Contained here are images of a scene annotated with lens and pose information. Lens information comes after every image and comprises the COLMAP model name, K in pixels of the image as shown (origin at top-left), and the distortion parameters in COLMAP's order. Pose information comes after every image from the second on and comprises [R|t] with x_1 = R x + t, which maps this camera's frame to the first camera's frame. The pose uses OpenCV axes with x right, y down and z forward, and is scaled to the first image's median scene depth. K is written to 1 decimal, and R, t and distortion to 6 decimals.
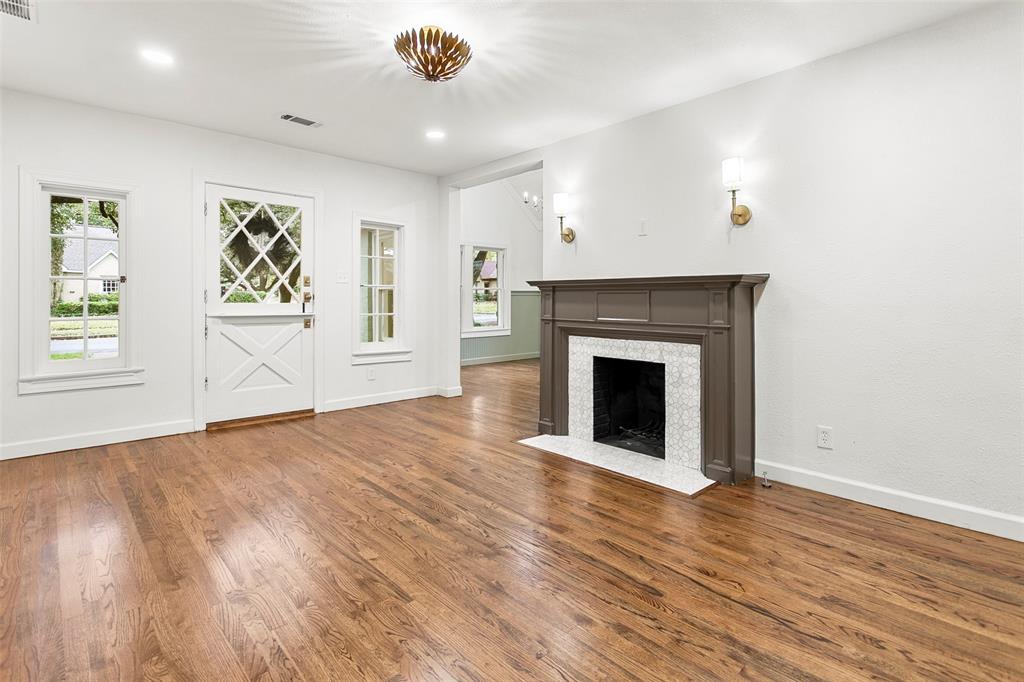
lens RADIAL K [[491.2, 0, 511.2], [0, 491.2, 296.8], [0, 0, 1]] dist [0.000446, 0.000043]
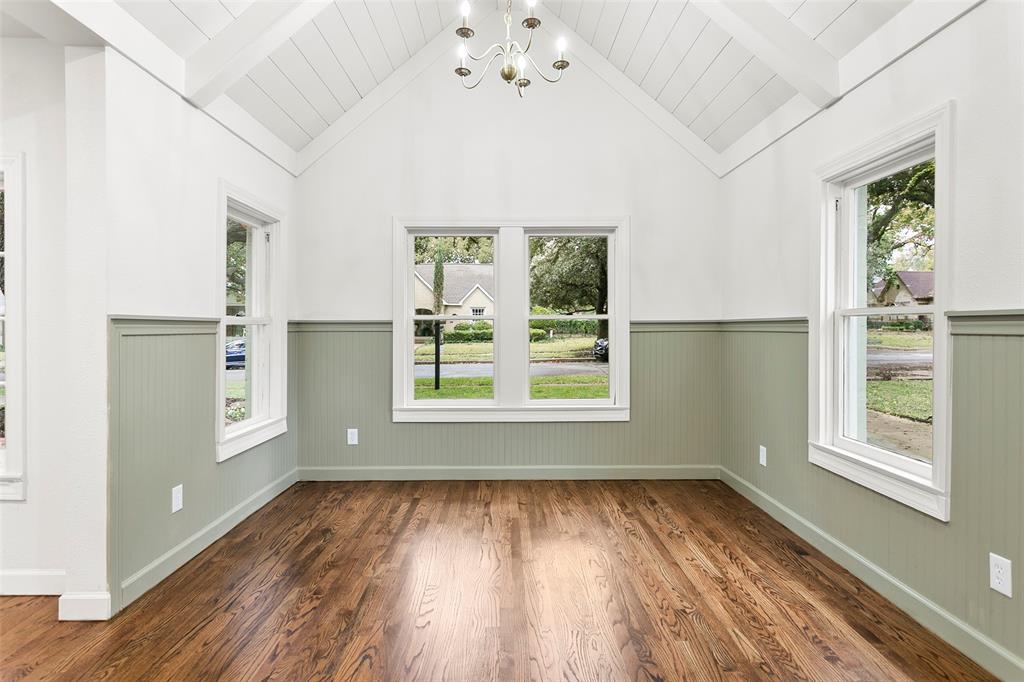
lens RADIAL K [[550.5, 0, 508.4], [0, 550.5, 325.3], [0, 0, 1]] dist [0.003453, 0.000743]
pose [[0.730788, -0.003156, -0.682597, 0.600909], [0.005236, 0.999986, 0.000982, -0.021129], [0.682584, -0.004292, 0.730794, 1.393770]]
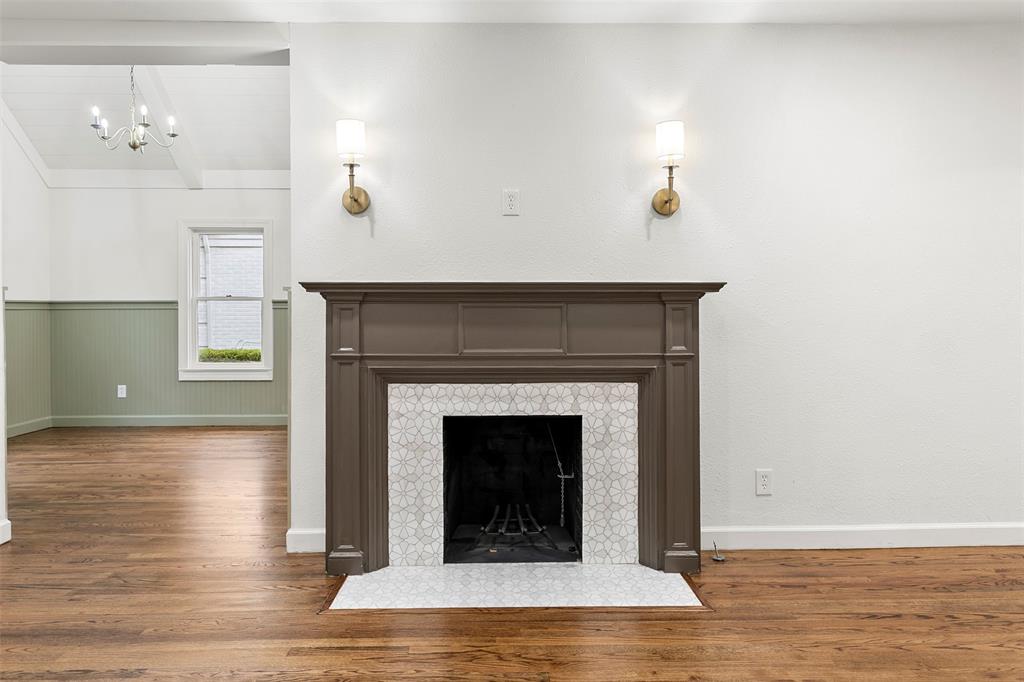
lens RADIAL K [[649.5, 0, 509.4], [0, 649.5, 318.0], [0, 0, 1]] dist [-0.000896, 0.000690]
pose [[0.671129, -0.008098, 0.741297, -0.352566], [-0.000419, 0.999936, 0.011302, -0.003197], [-0.741341, -0.007896, 0.671082, 0.444384]]
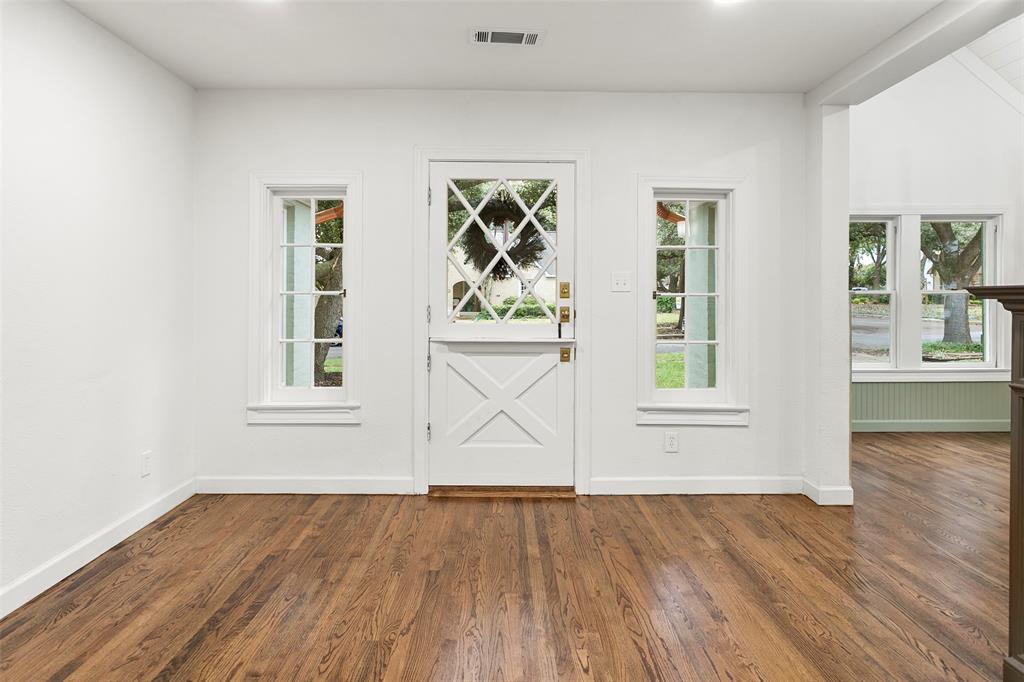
lens RADIAL K [[613.4, 0, 513.1], [0, 613.4, 298.9], [0, 0, 1]] dist [-0.001772, 0.000951]
pose [[0.741749, -0.001810, -0.670675, 0.102757], [0.002434, 0.999997, -0.000006, -0.025605], [0.670673, -0.001628, 0.741751, 0.435260]]
